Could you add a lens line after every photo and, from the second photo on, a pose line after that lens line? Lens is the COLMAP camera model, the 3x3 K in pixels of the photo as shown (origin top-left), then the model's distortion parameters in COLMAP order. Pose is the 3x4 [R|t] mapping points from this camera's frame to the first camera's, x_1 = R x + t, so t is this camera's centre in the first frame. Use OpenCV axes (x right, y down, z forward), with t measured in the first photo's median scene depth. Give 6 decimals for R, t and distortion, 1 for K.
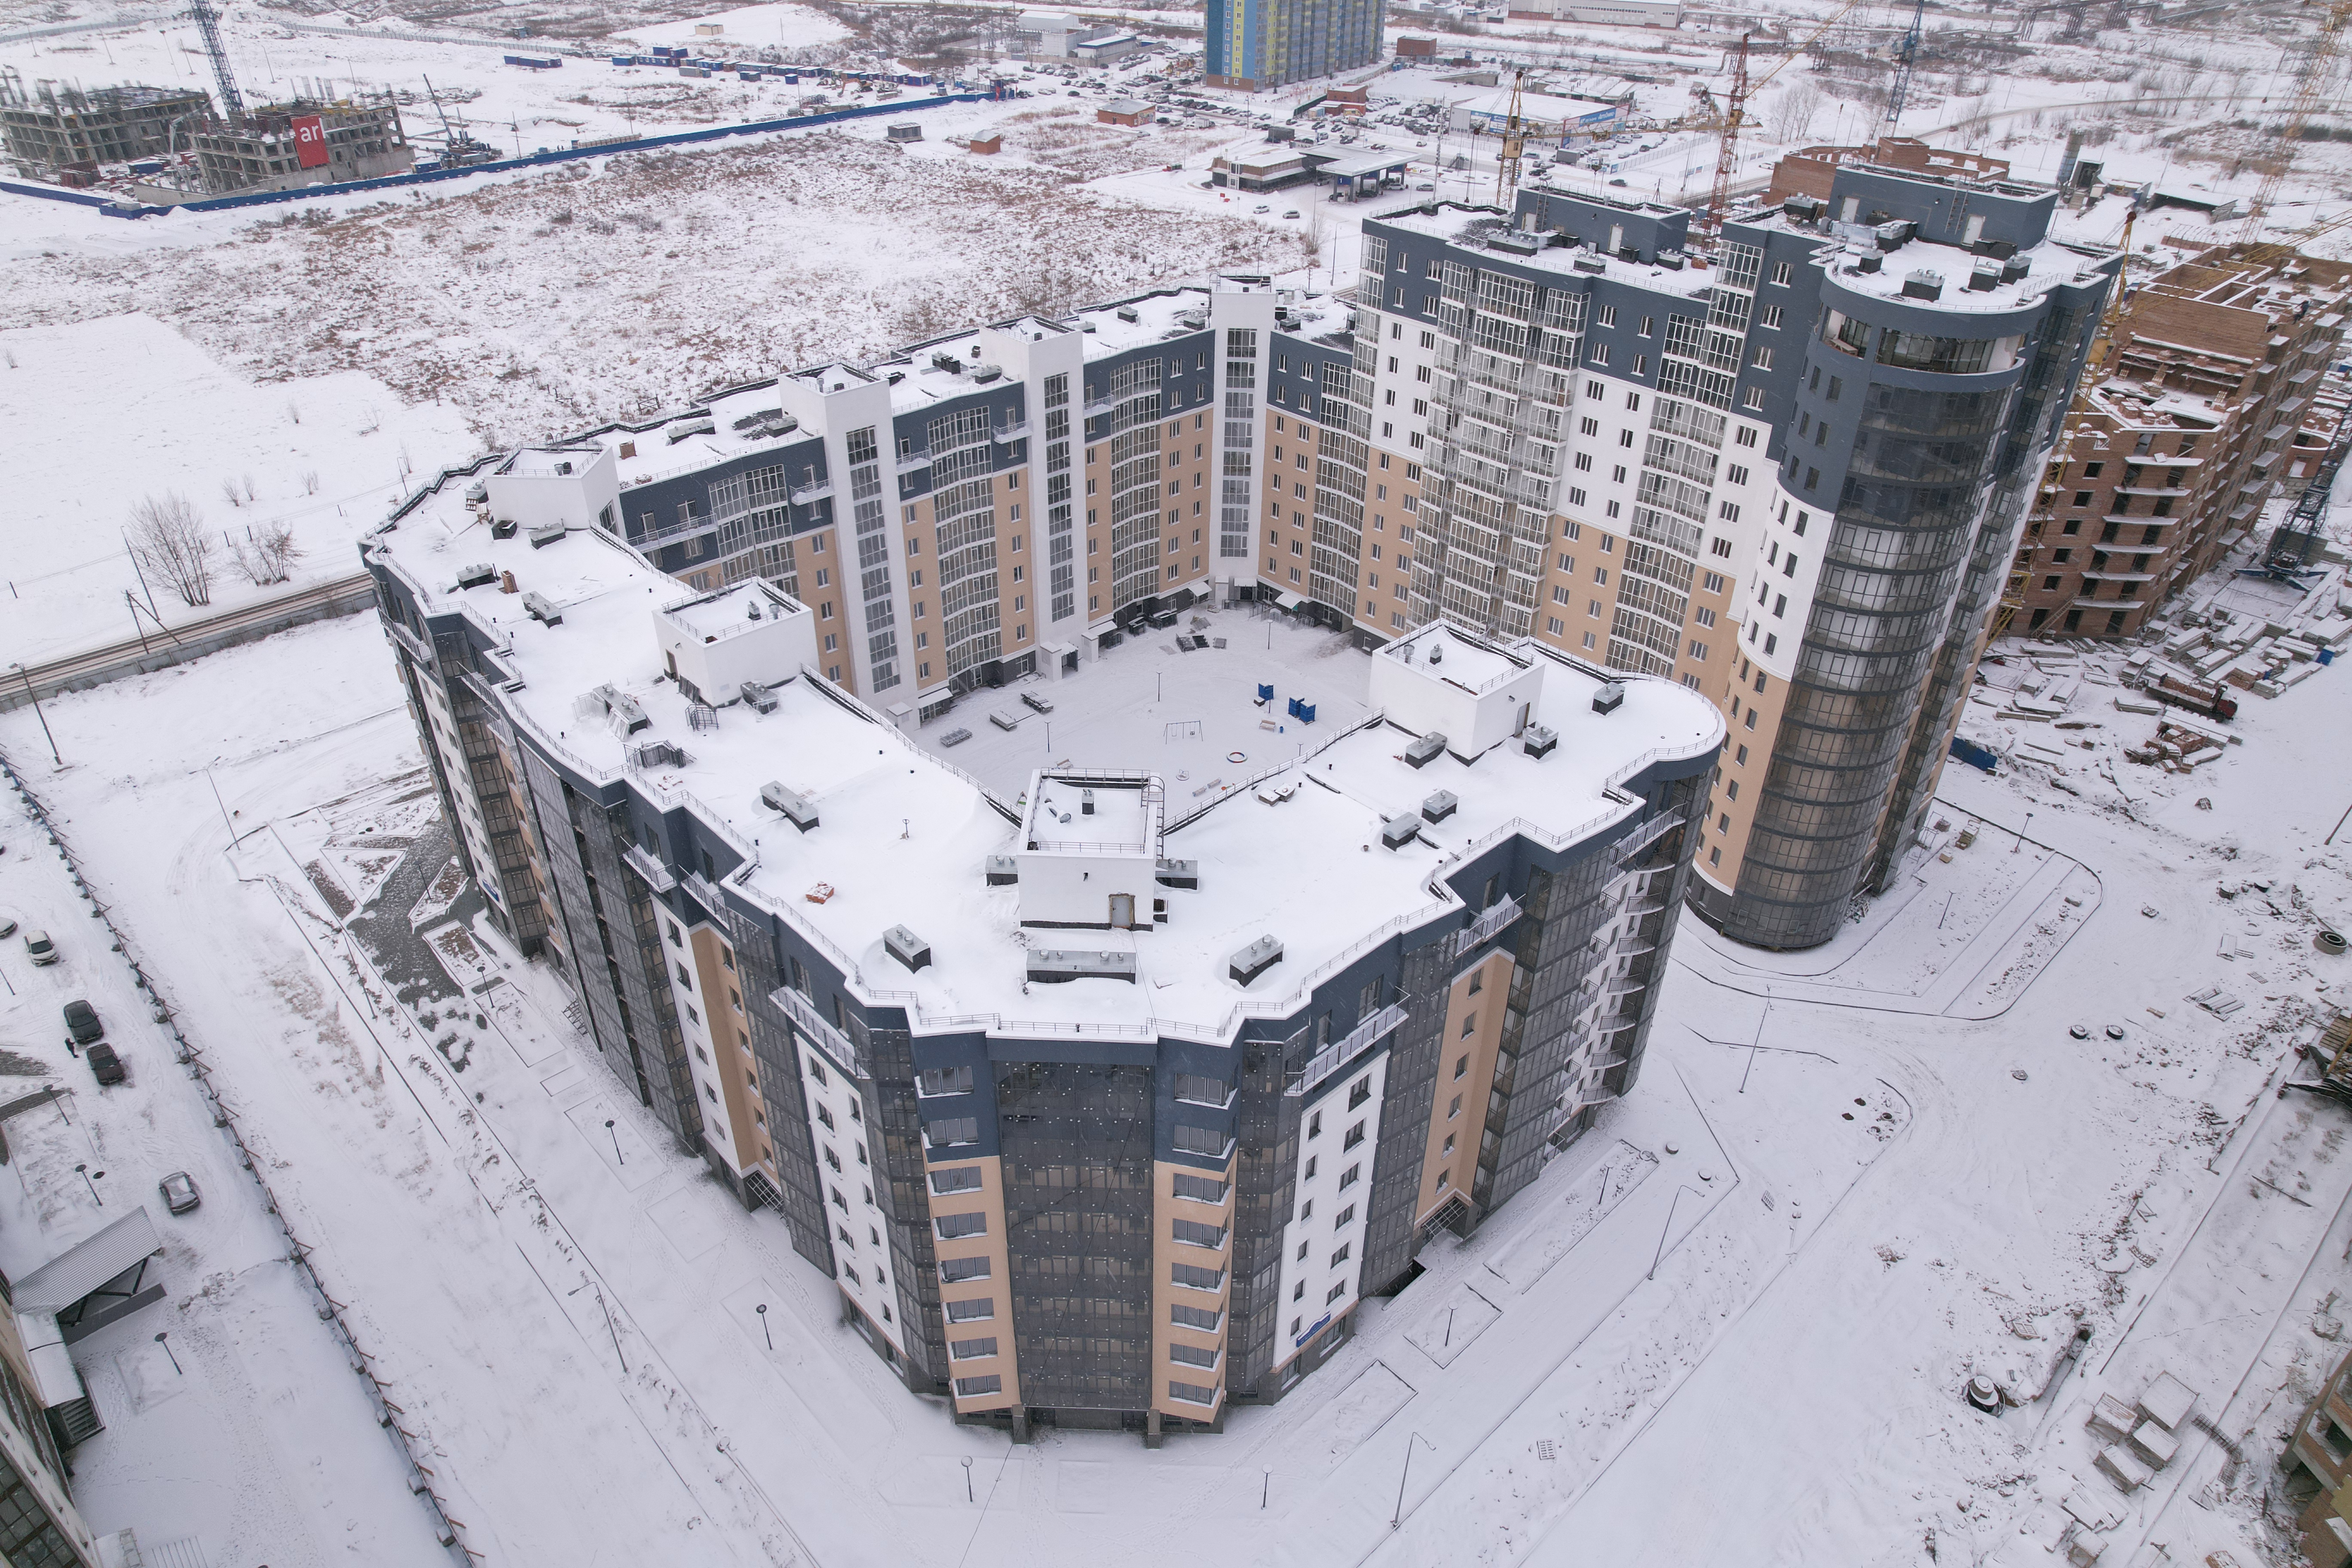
lens RADIAL K [[1523.2, 0, 1176.0], [0, 1523.2, 784.0], [0, 0, 1]] dist [-0.061654, 0.064087]
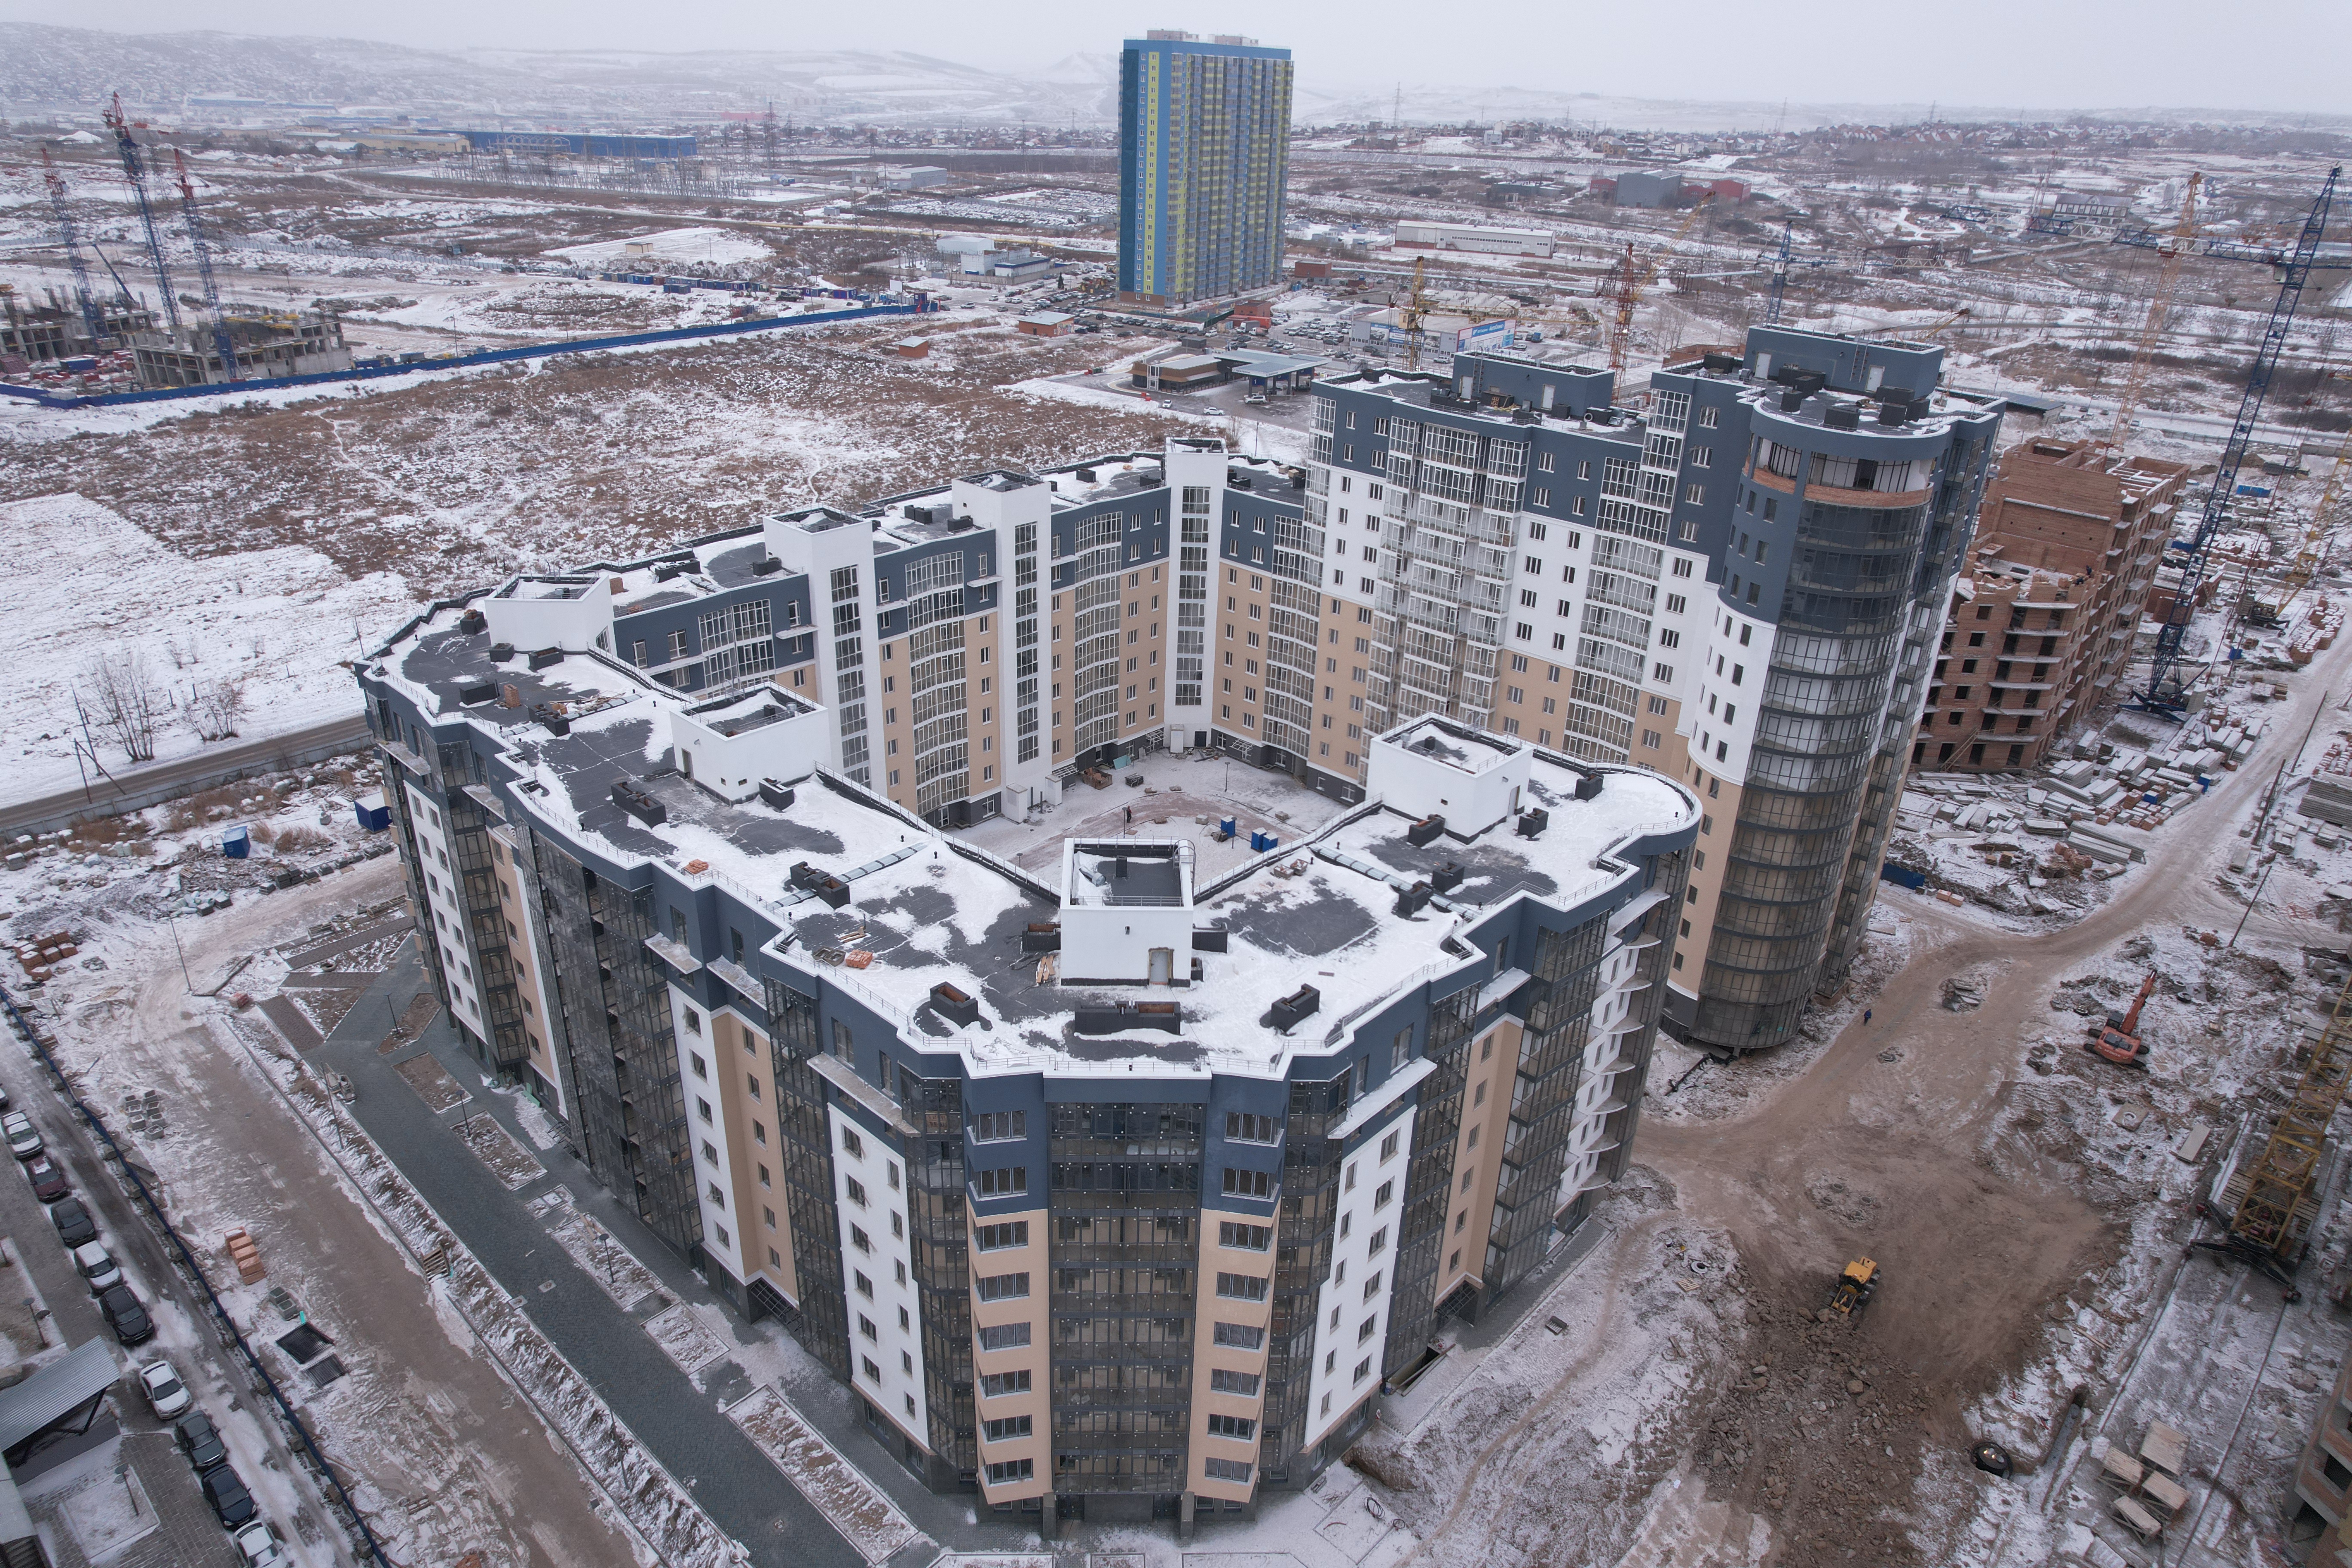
lens RADIAL K [[1523.2, 0, 1176.0], [0, 1523.2, 784.0], [0, 0, 1]] dist [-0.061654, 0.064087]
pose [[0.997633, -0.011598, 0.067771, -0.048879], [0.020783, 0.990429, -0.136448, 0.053307], [-0.065540, 0.137534, 0.988326, -0.018039]]
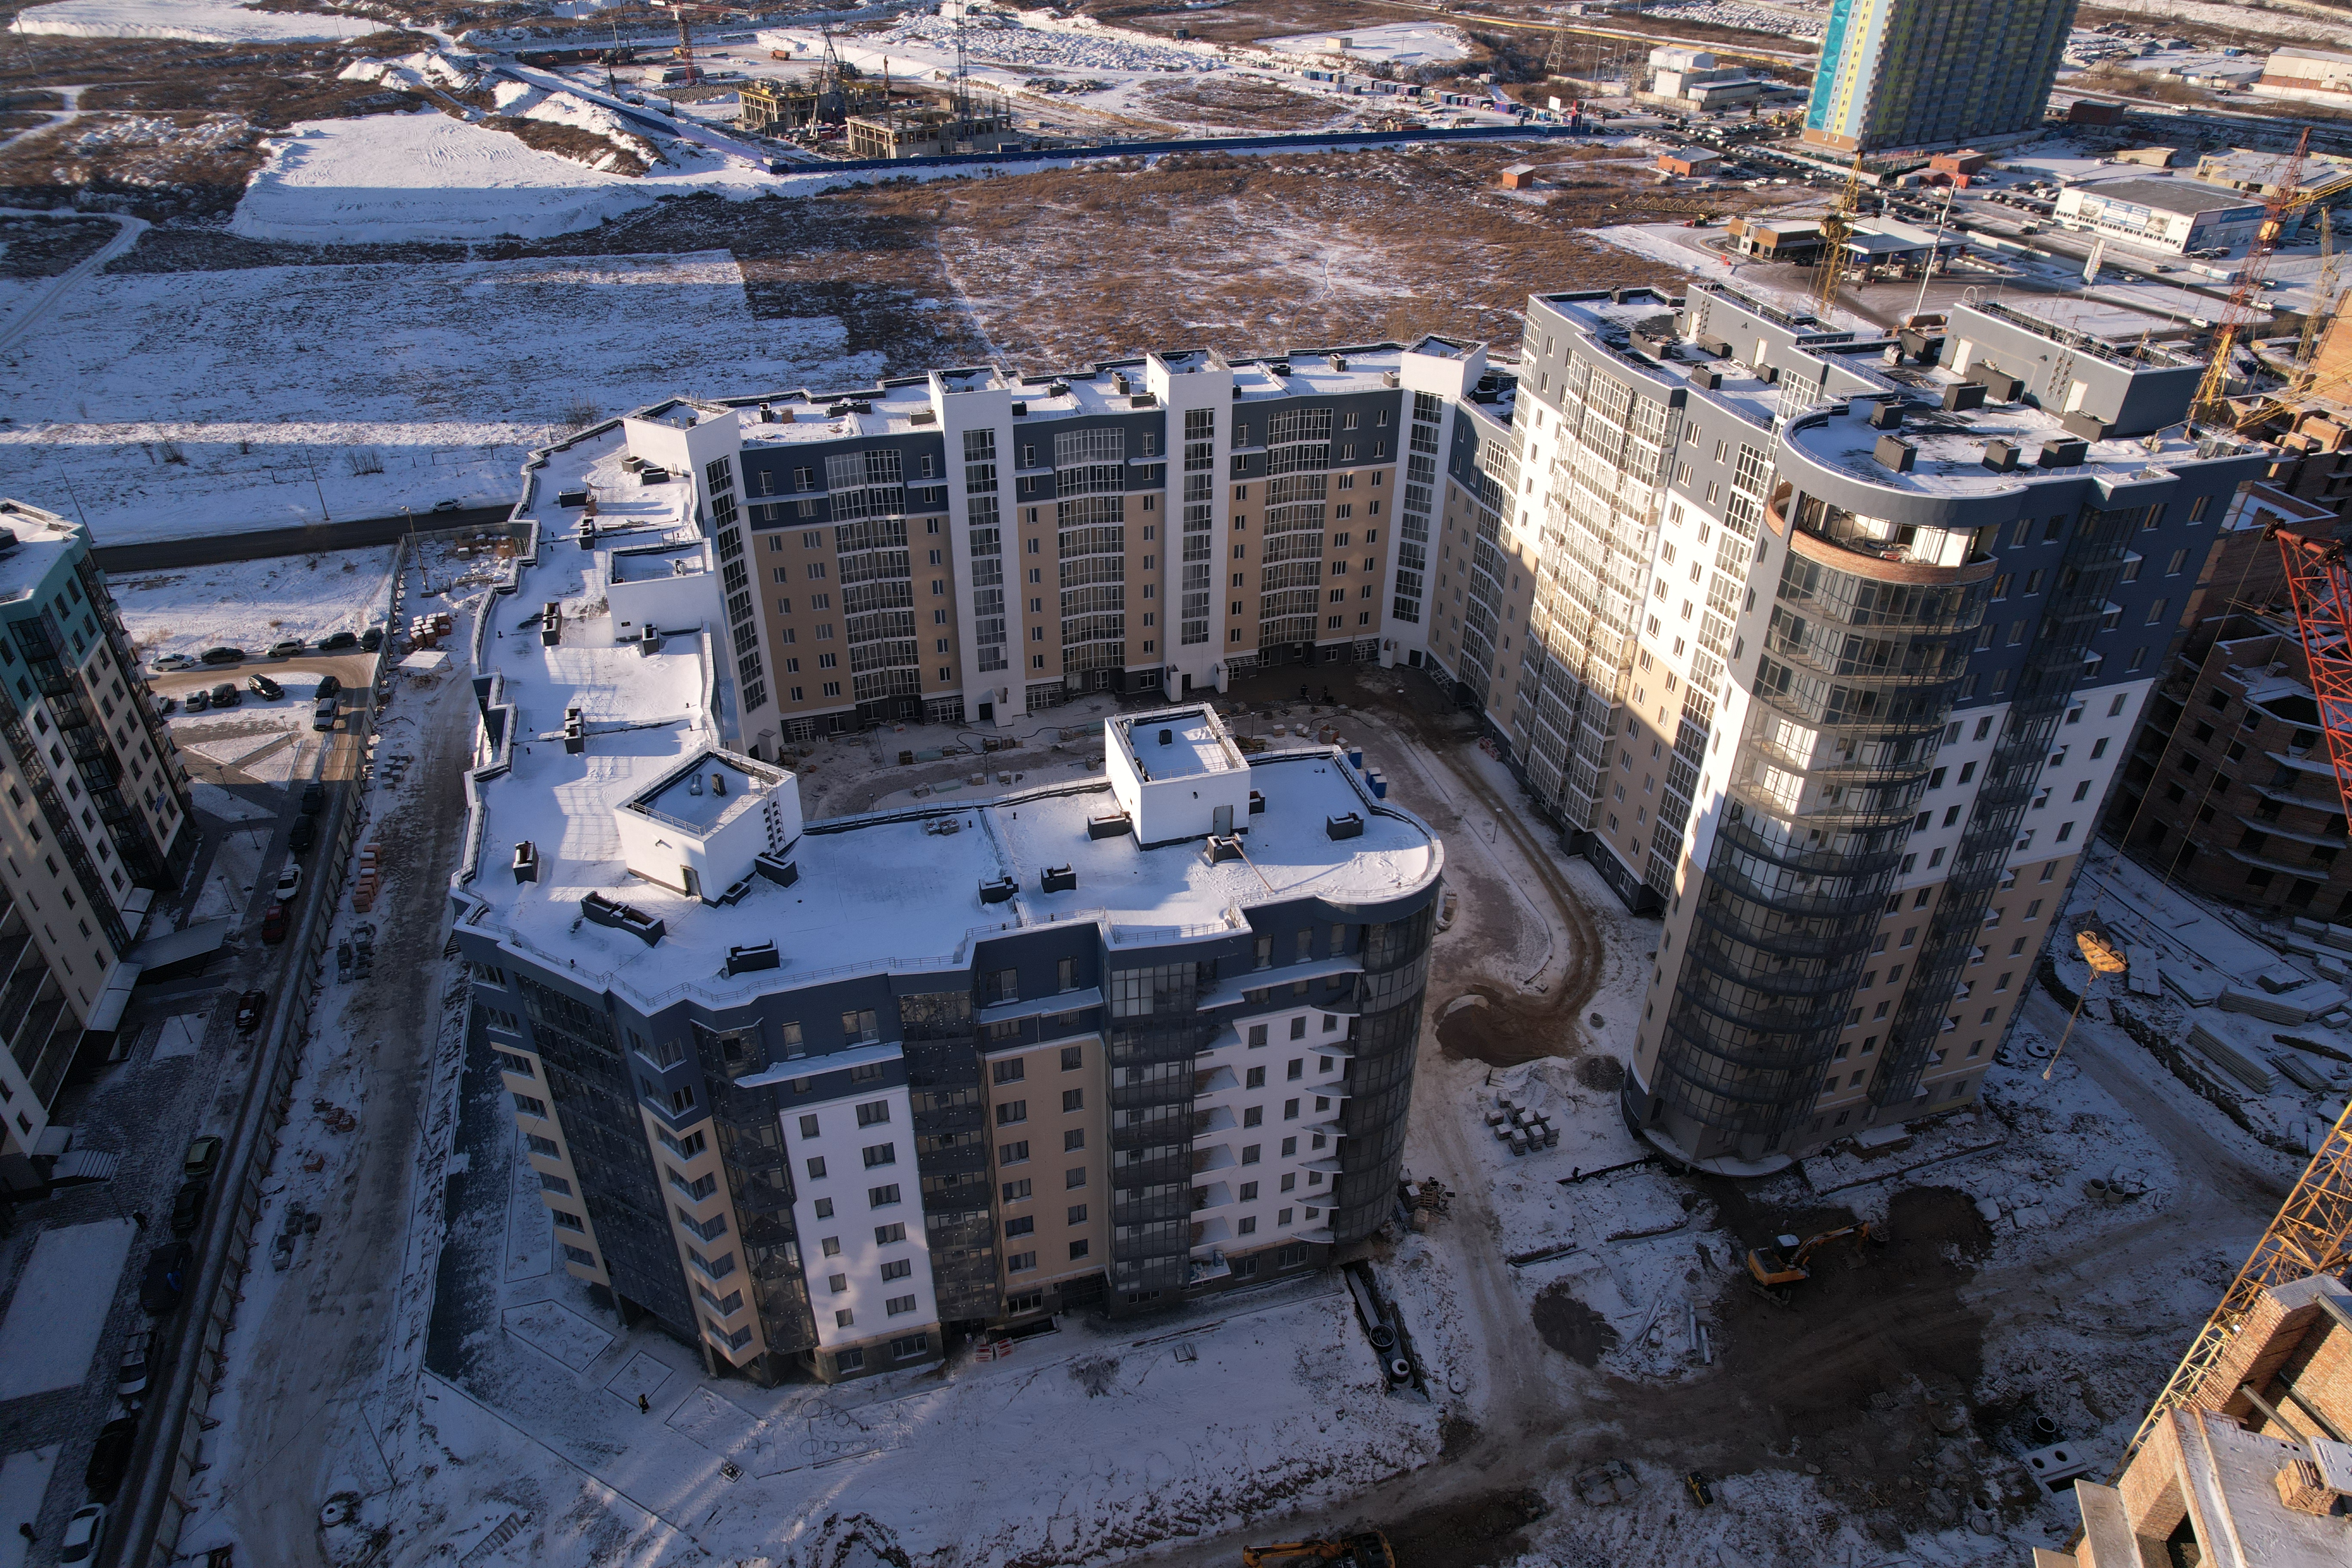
lens RADIAL K [[1516.6, 0, 1176.0], [0, 1516.6, 784.0], [0, 0, 1]] dist [-0.067714, 0.066538]
pose [[0.893427, 0.242567, -0.378087, 0.356820], [-0.244645, 0.968643, 0.043345, -0.063665], [0.376745, 0.053772, 0.924755, 0.057993]]
